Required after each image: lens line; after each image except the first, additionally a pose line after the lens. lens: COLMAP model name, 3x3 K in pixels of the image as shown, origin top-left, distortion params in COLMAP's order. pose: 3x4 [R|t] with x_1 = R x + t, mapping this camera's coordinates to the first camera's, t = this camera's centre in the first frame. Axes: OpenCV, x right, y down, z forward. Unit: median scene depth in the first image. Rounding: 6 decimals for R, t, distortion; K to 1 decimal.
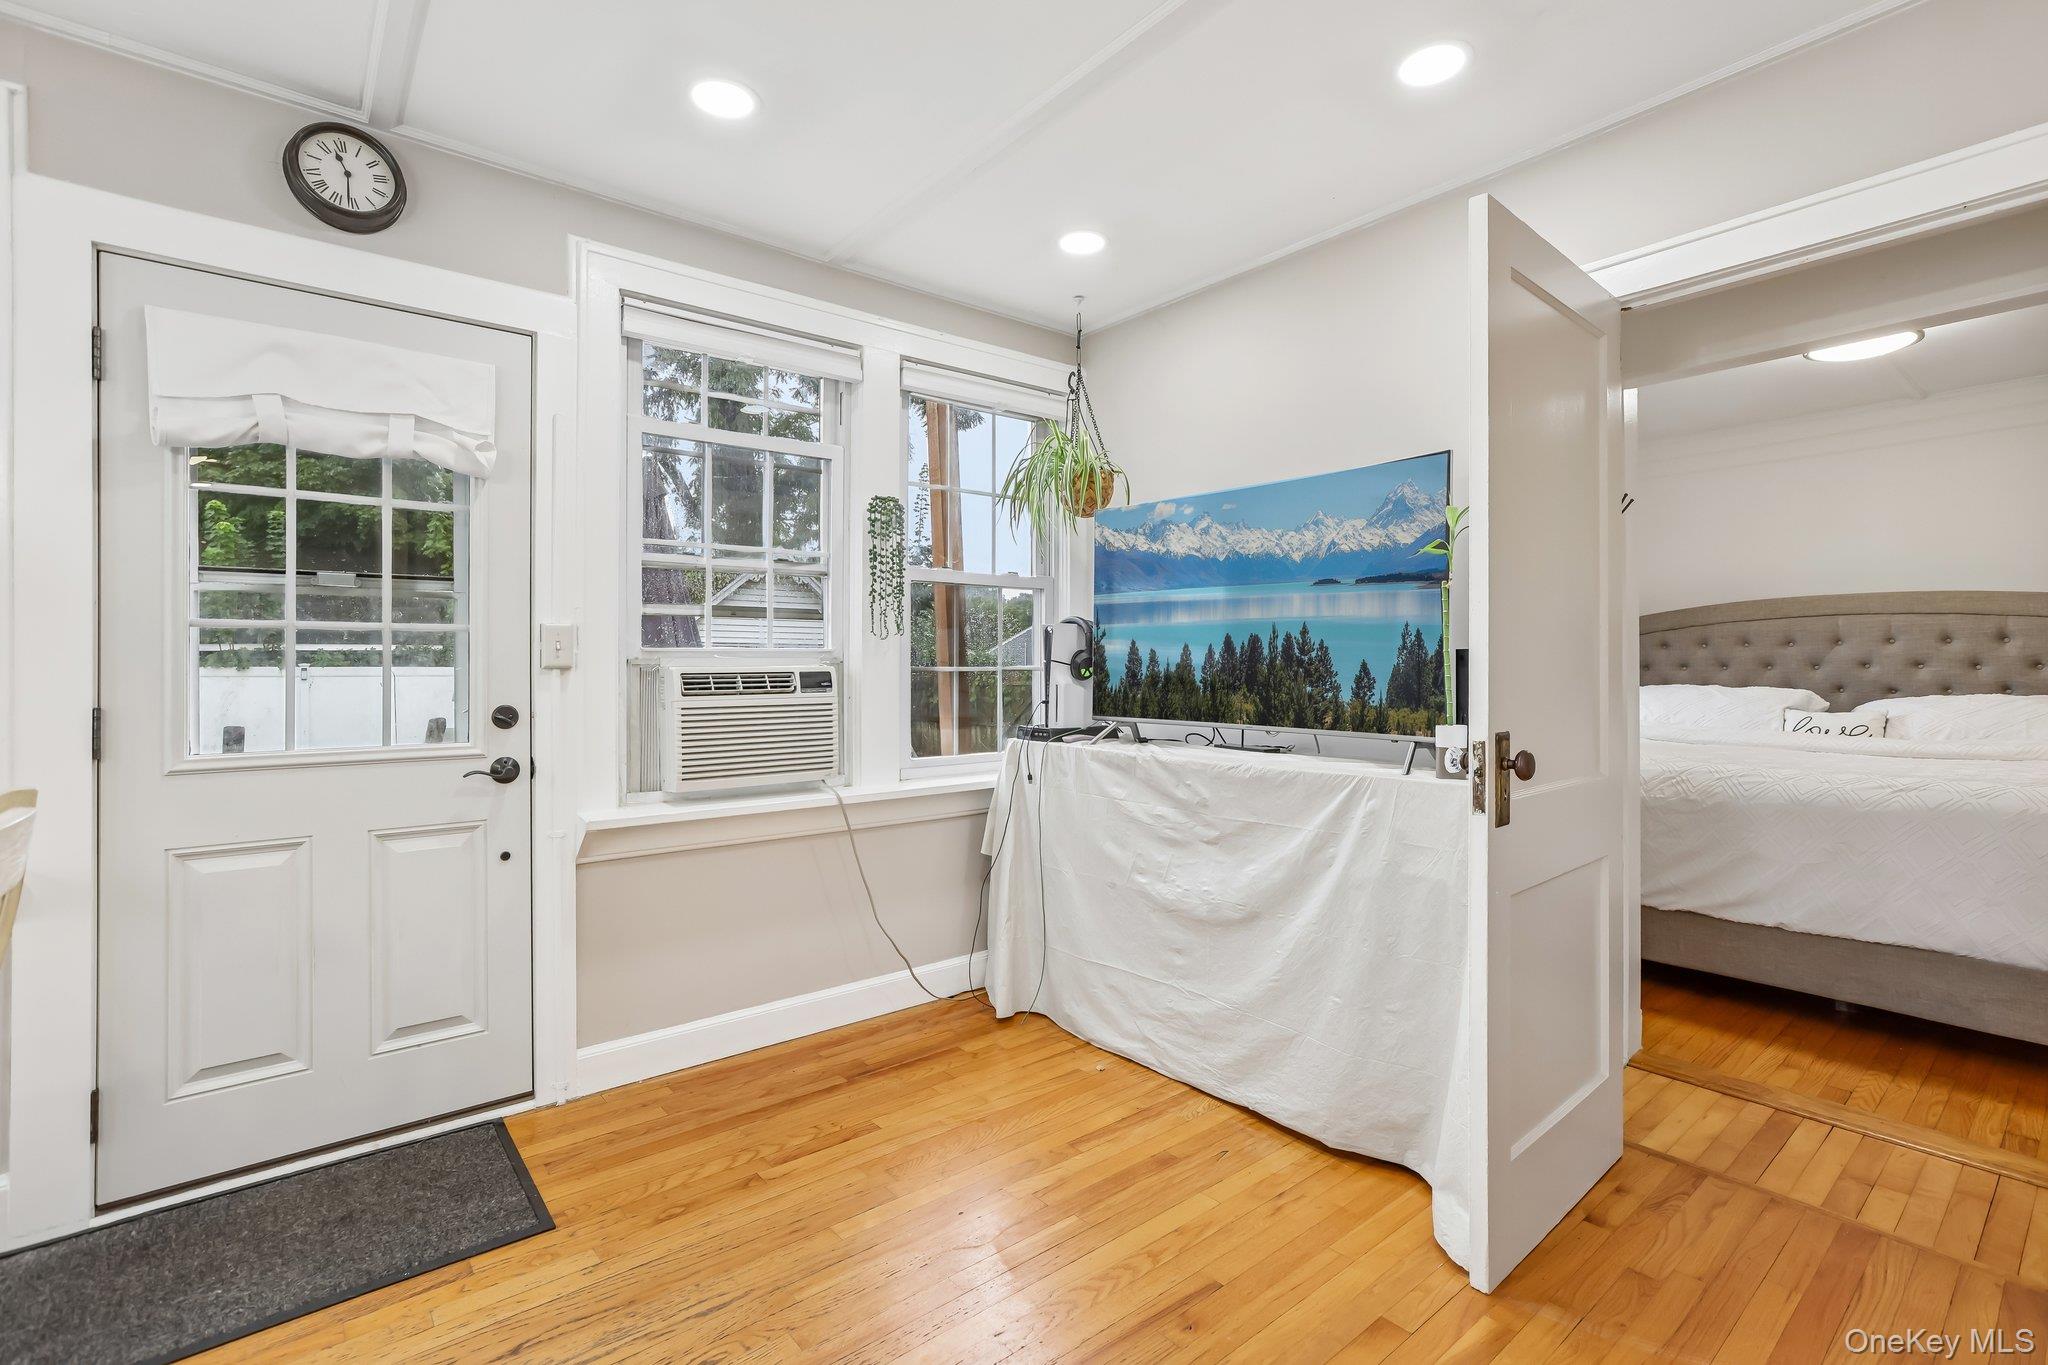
lens RADIAL K [[924.8, 0, 1015.1], [0, 924.8, 663.8], [0, 0, 1]] dist [-0.013262, 0.005497]
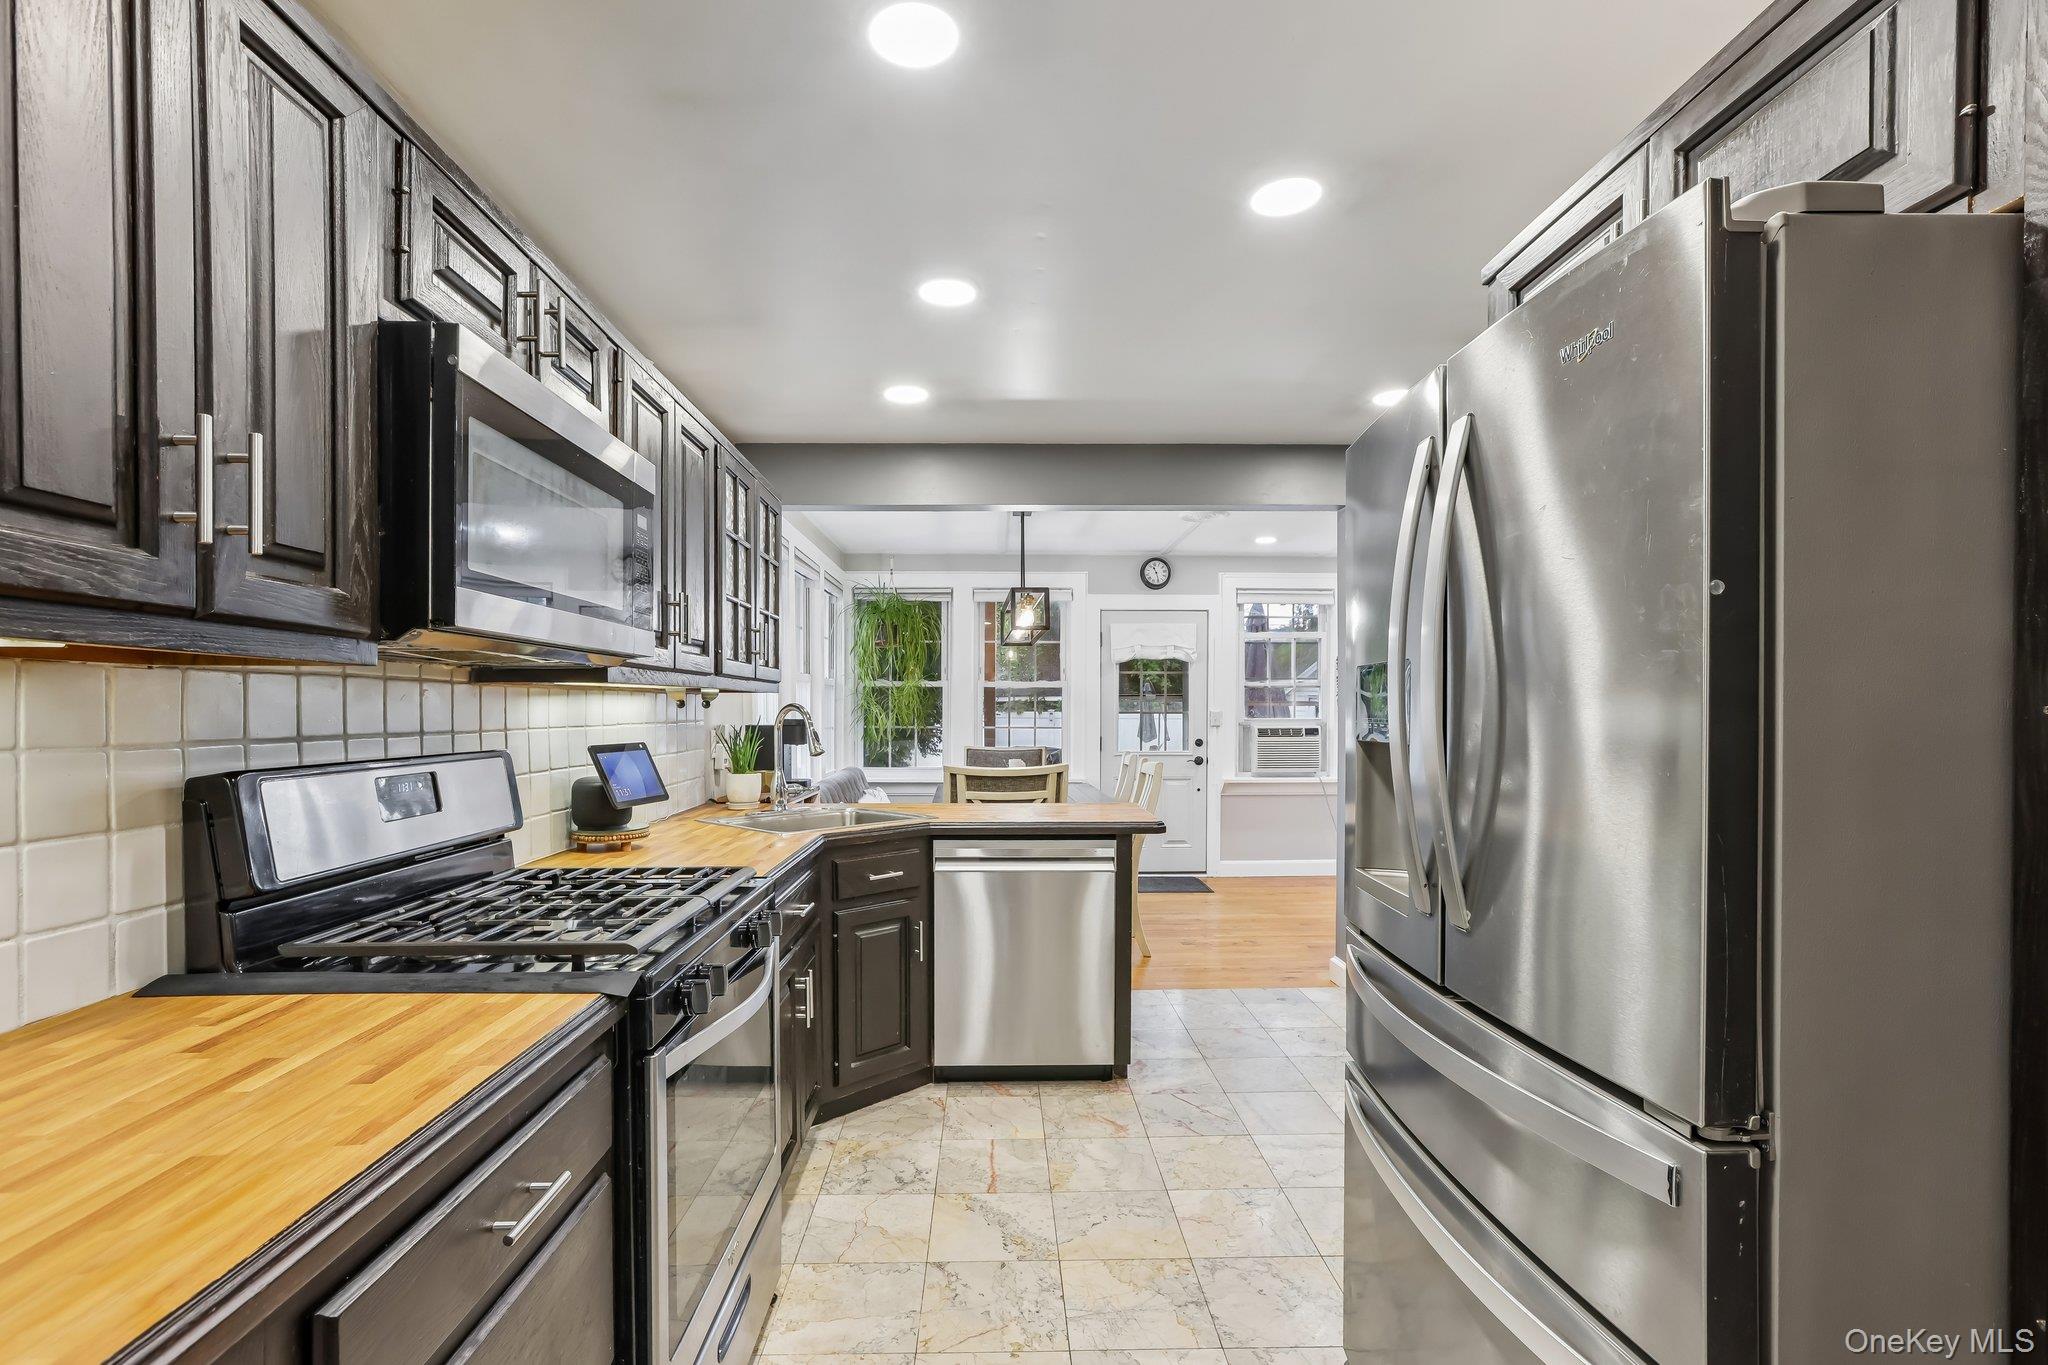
lens RADIAL K [[924.8, 0, 1025.4], [0, 924.8, 698.9], [0, 0, 1]] dist [-0.013262, 0.005497]
pose [[0.793393, 0.005873, -0.608682, 0.485487], [-0.002128, 0.999974, 0.006874, -0.061092], [0.608706, -0.004159, 0.793385, -1.015694]]
